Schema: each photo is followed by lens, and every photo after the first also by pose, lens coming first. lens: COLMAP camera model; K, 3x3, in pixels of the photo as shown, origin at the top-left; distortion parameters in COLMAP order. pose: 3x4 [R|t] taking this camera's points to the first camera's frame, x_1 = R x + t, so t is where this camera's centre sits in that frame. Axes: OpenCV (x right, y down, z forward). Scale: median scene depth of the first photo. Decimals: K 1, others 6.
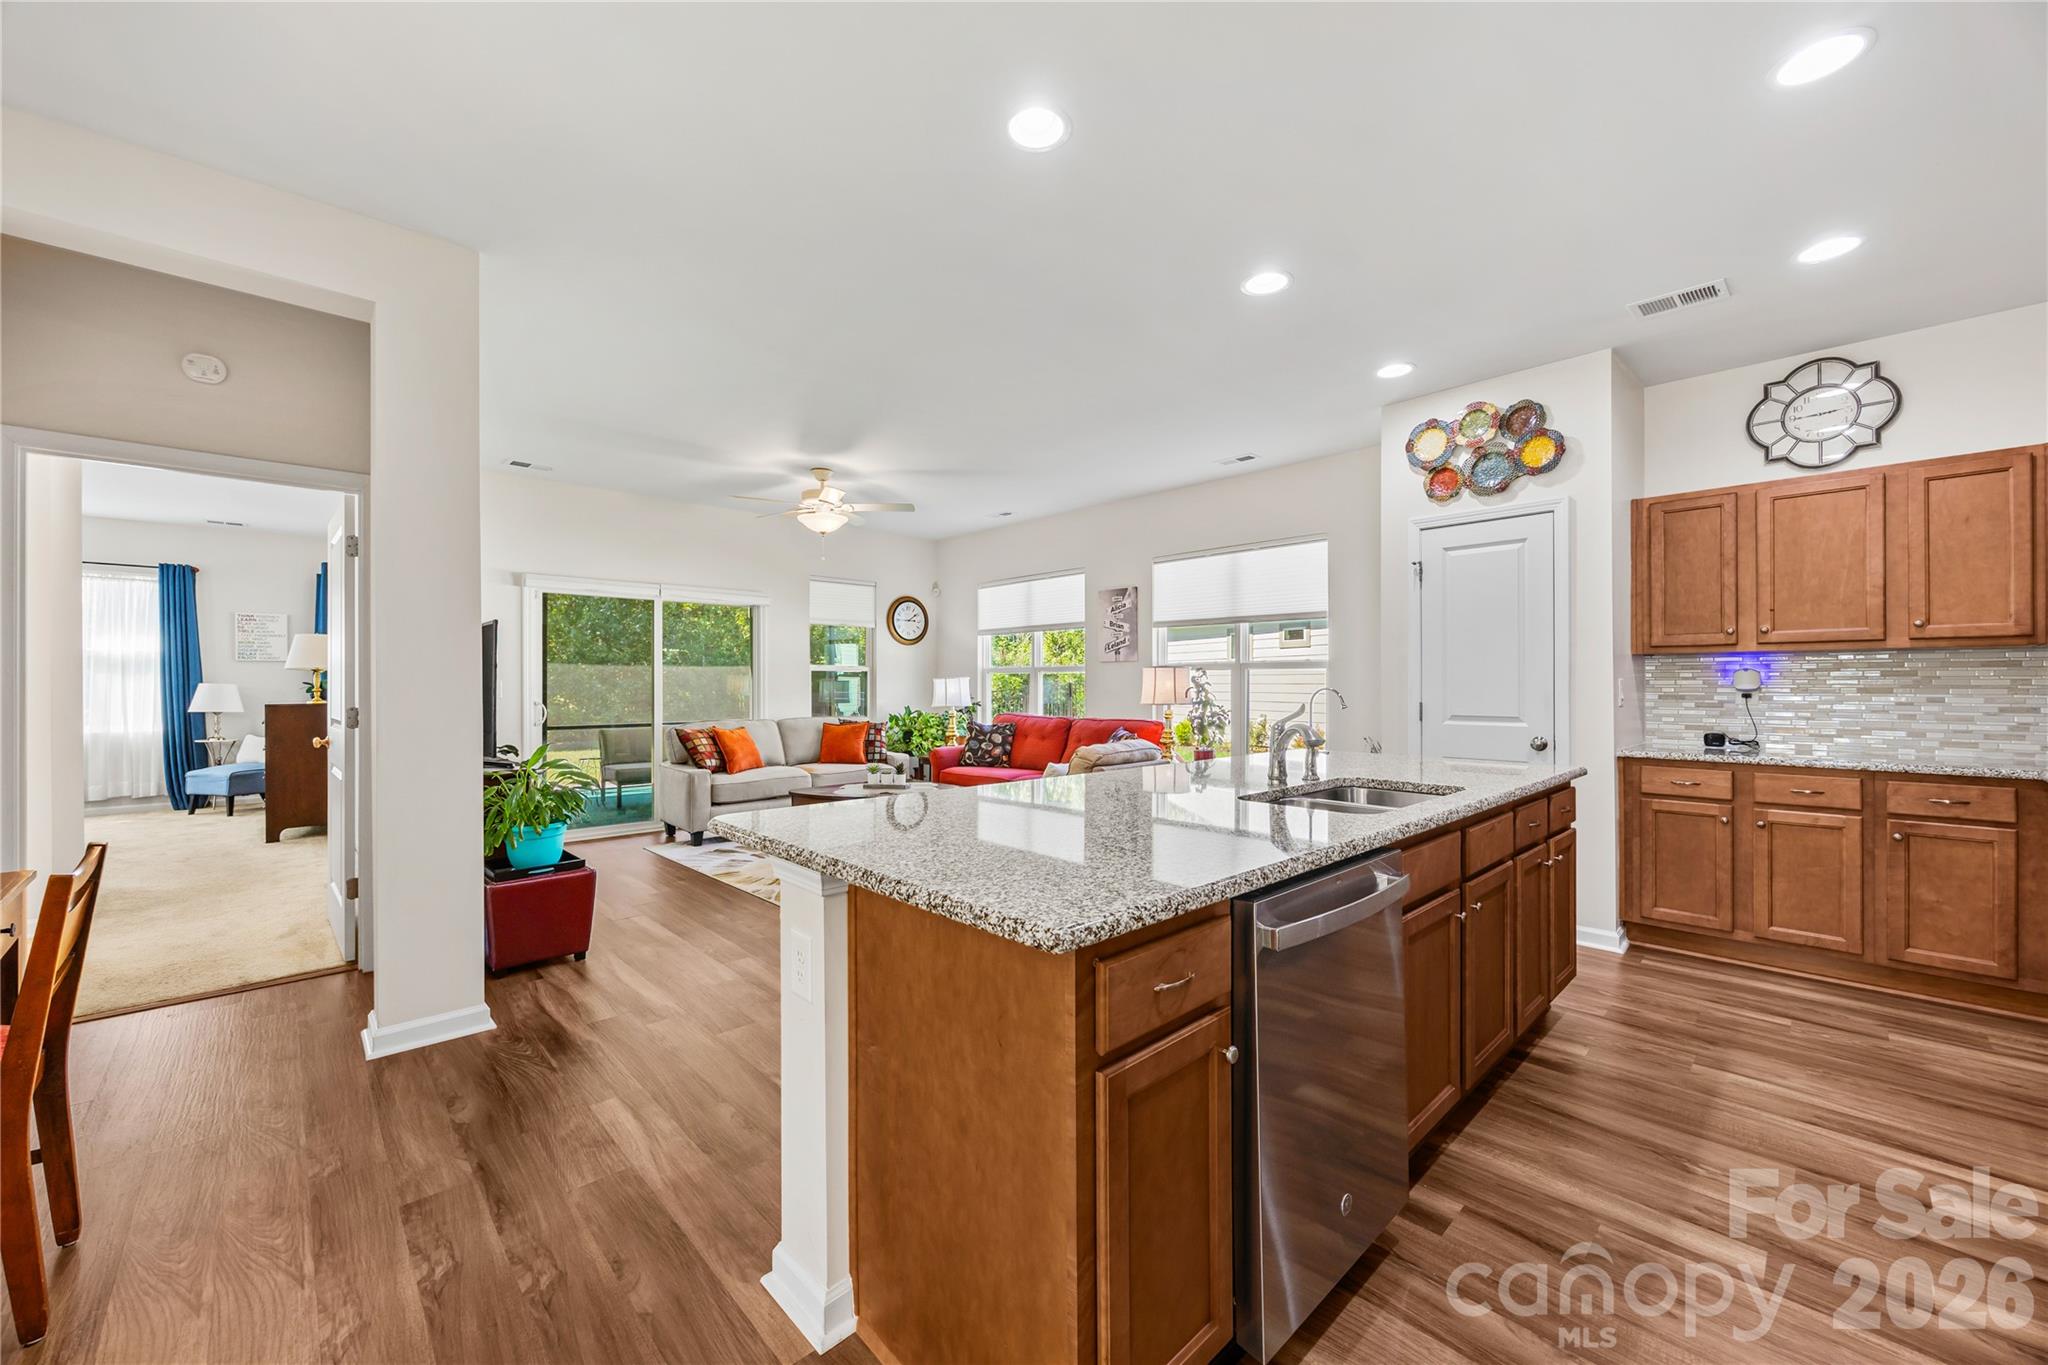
lens RADIAL K [[780.6, 0, 1034.5], [0, 780.6, 692.2], [0, 0, 1]] dist [-0.001464, -0.000017]
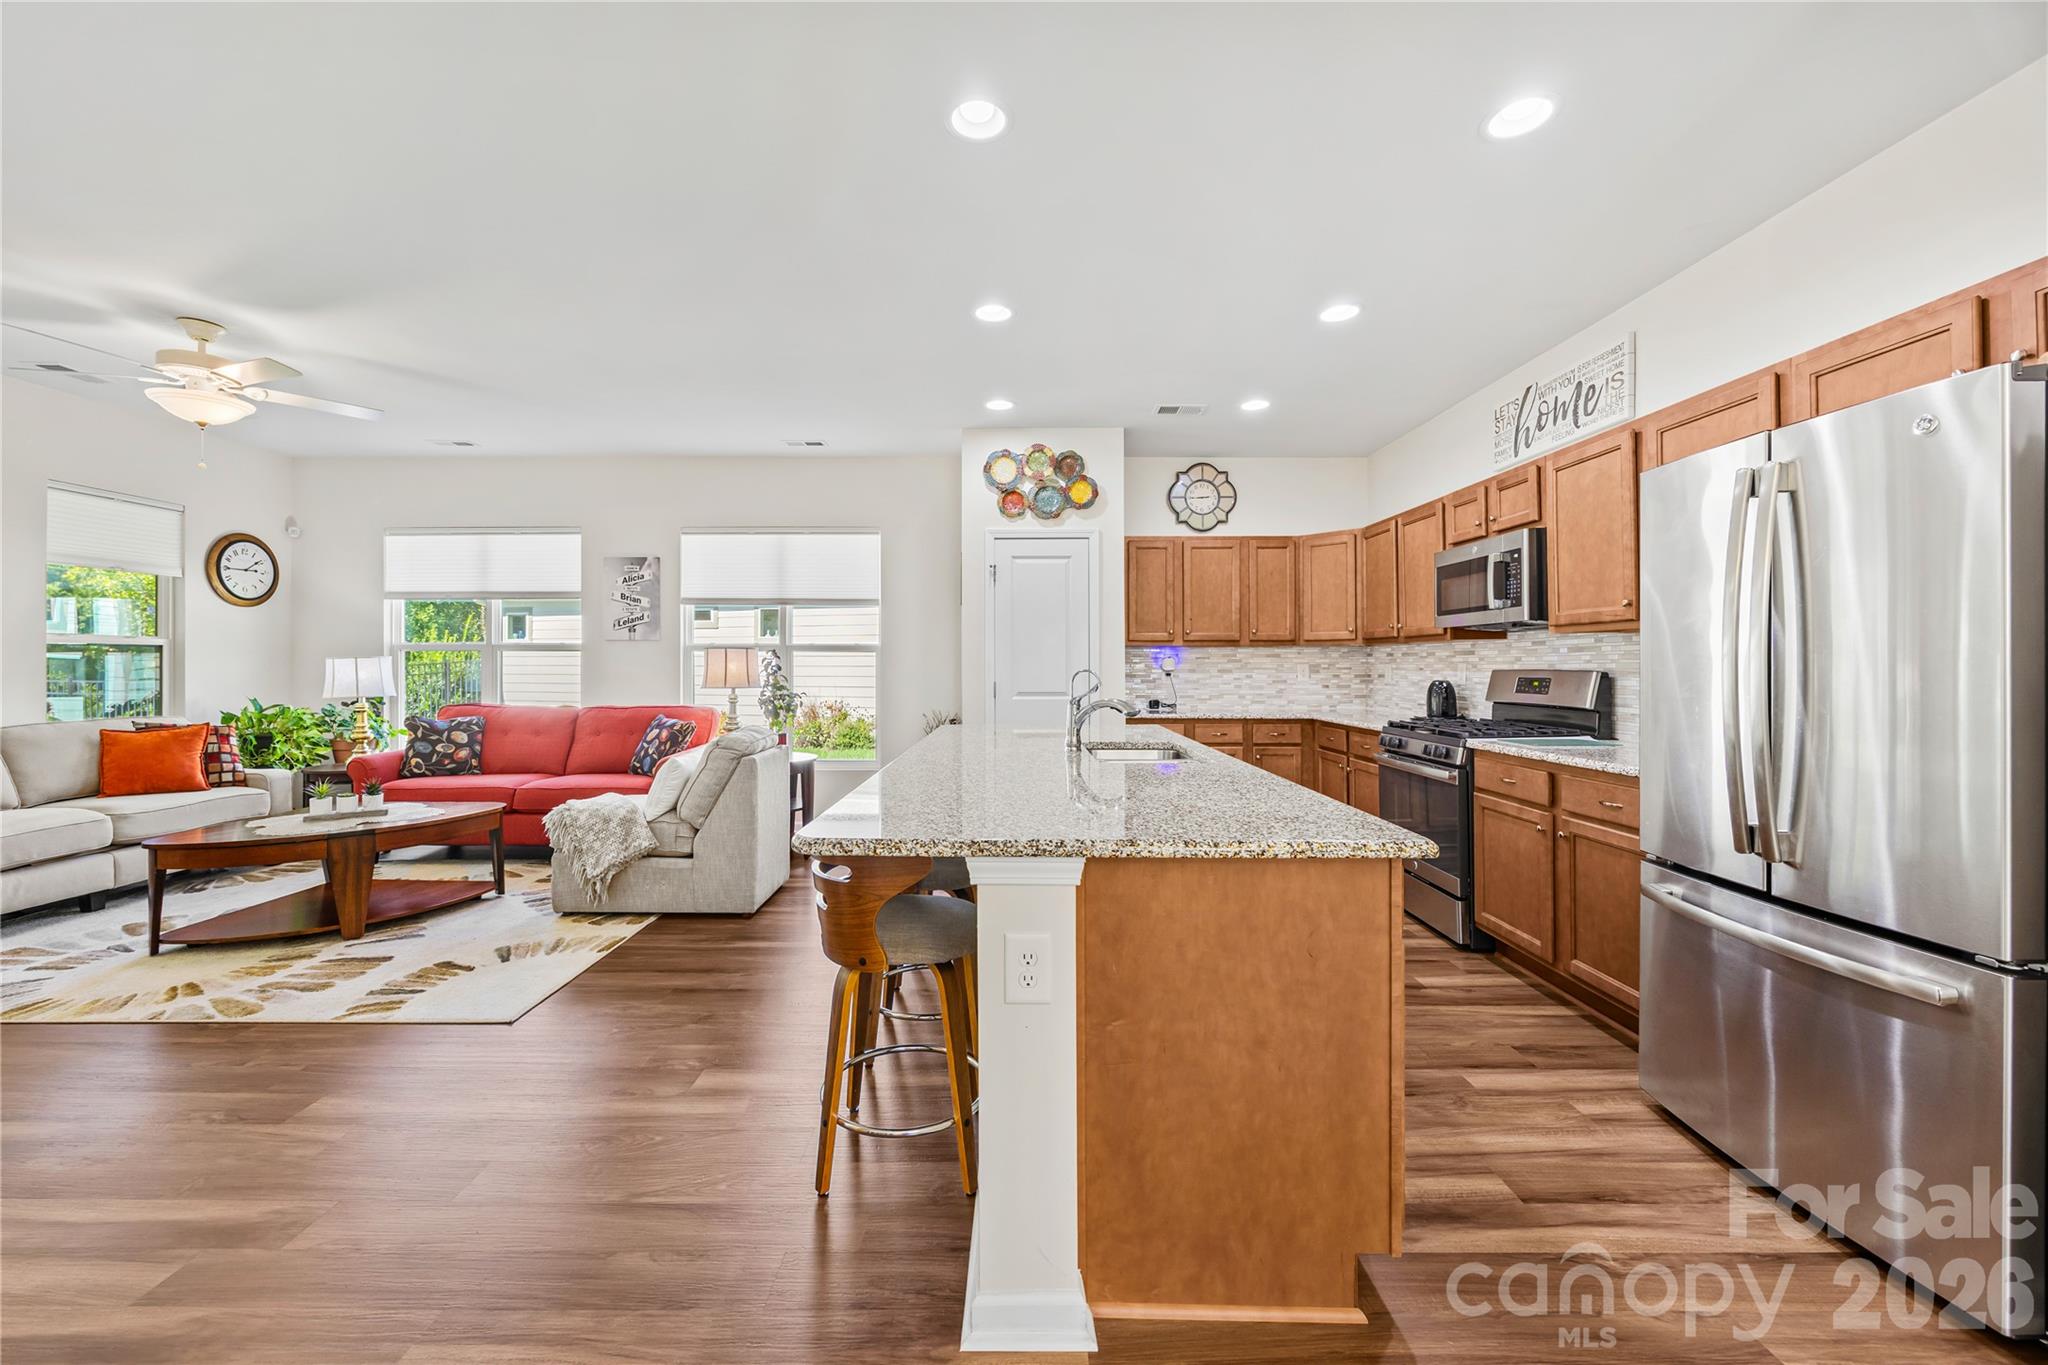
lens RADIAL K [[791.4, 0, 1007.6], [0, 791.4, 671.8], [0, 0, 1]] dist [-0.003076, -0.000149]
pose [[0.701004, -0.003214, 0.713150, -0.248982], [0.005918, 0.999982, -0.001310, -0.000442], [-0.713132, 0.005139, 0.701010, 0.089155]]
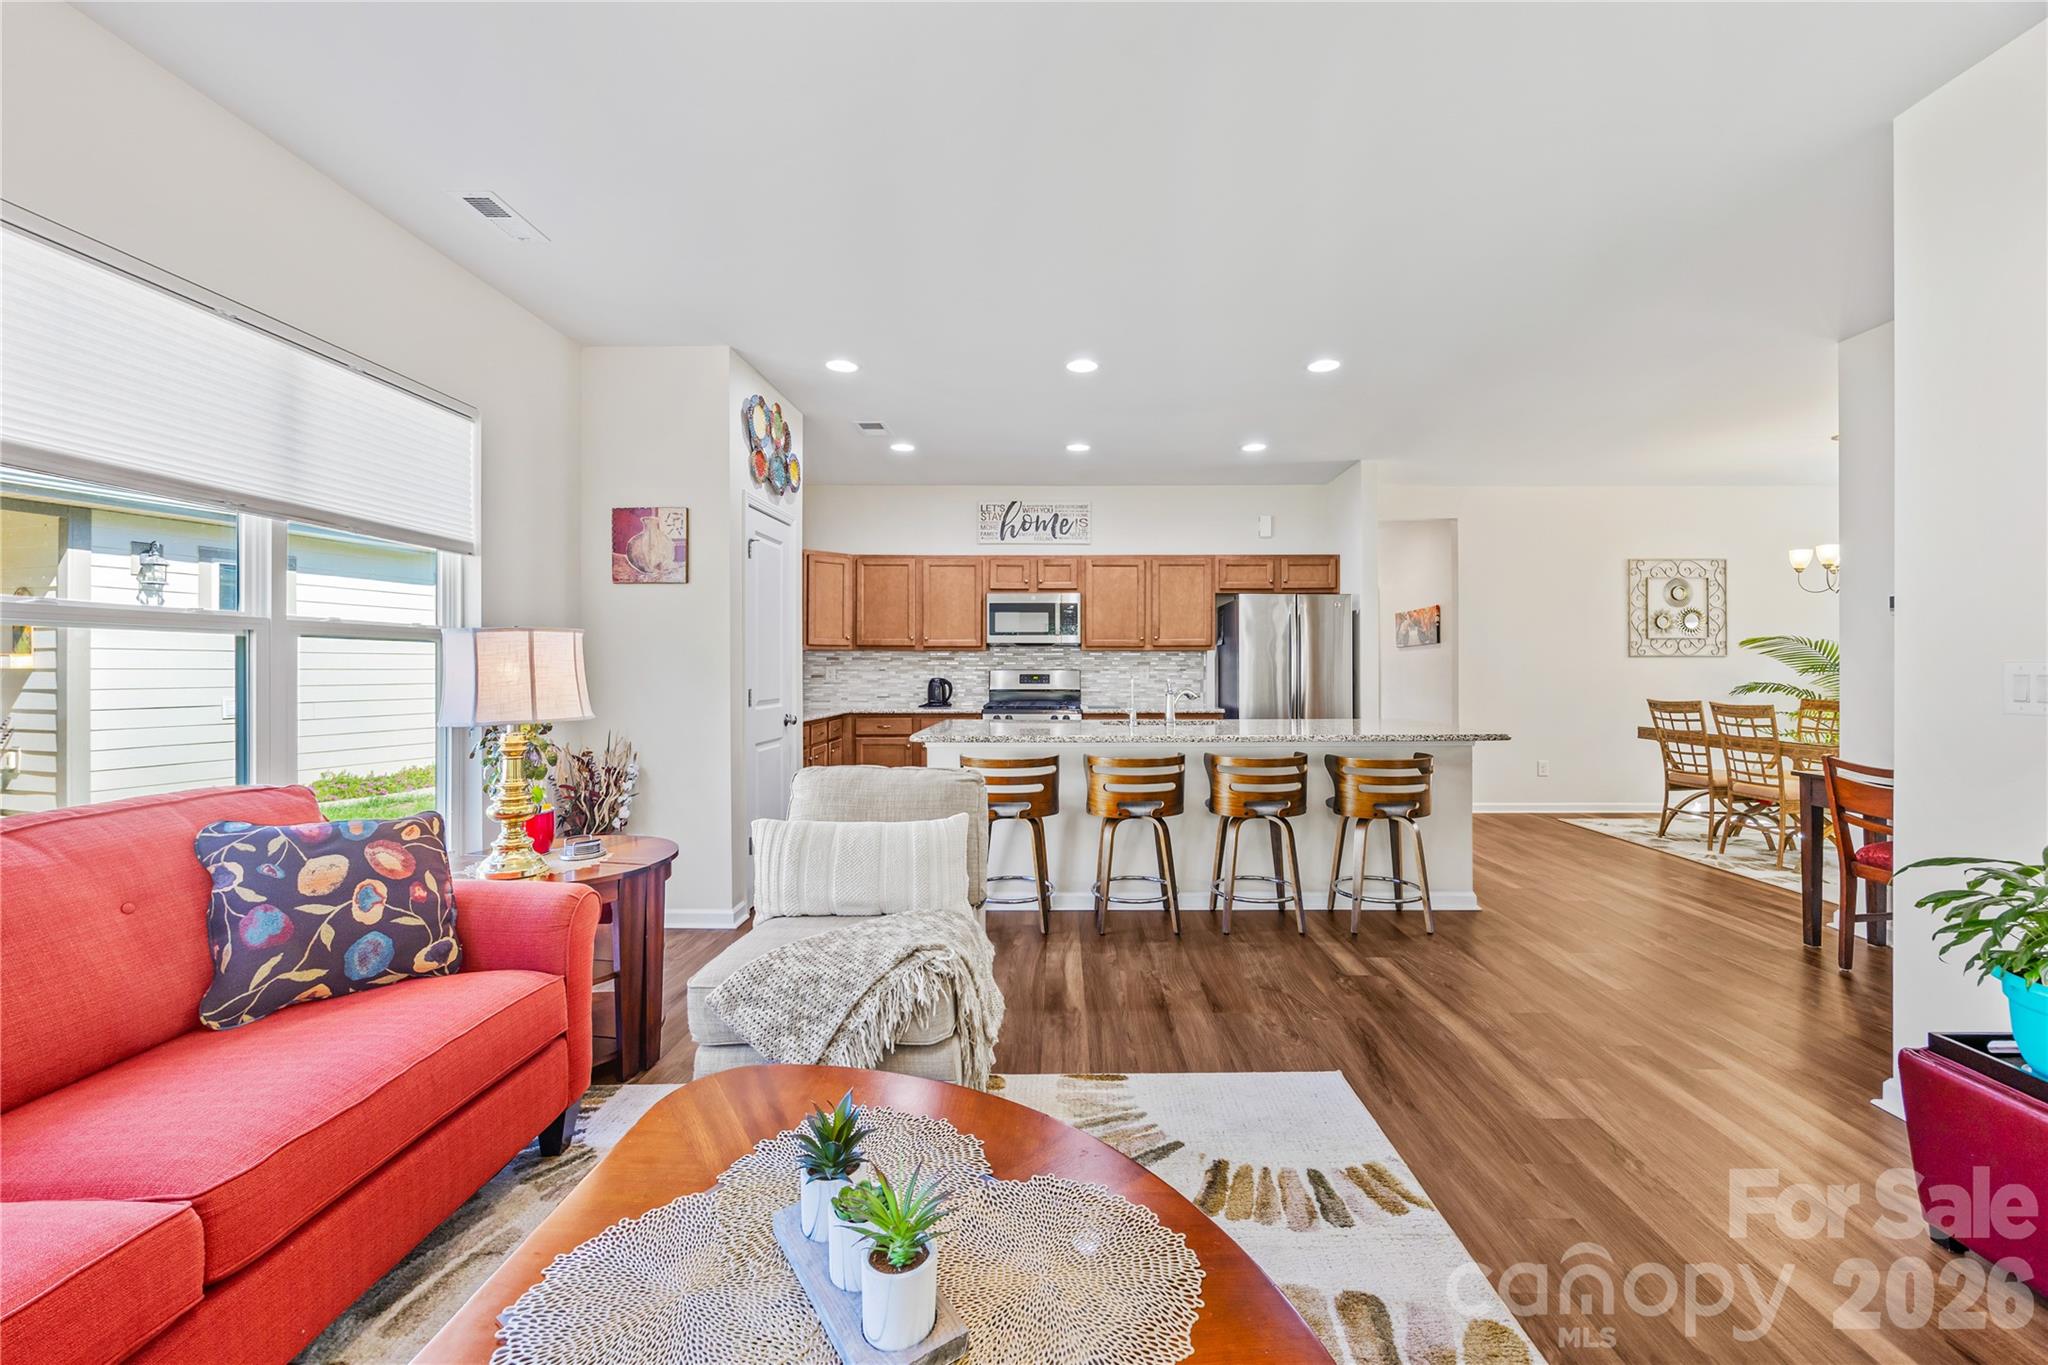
lens RADIAL K [[806.9, 0, 1064.5], [0, 806.9, 666.6], [0, 0, 1]] dist [-0.001113, 0.000081]
pose [[-0.719816, 0.002496, 0.694160, -0.308315], [0.009493, 0.999935, 0.006248, -0.011123], [-0.694100, 0.011087, -0.719793, 0.983749]]
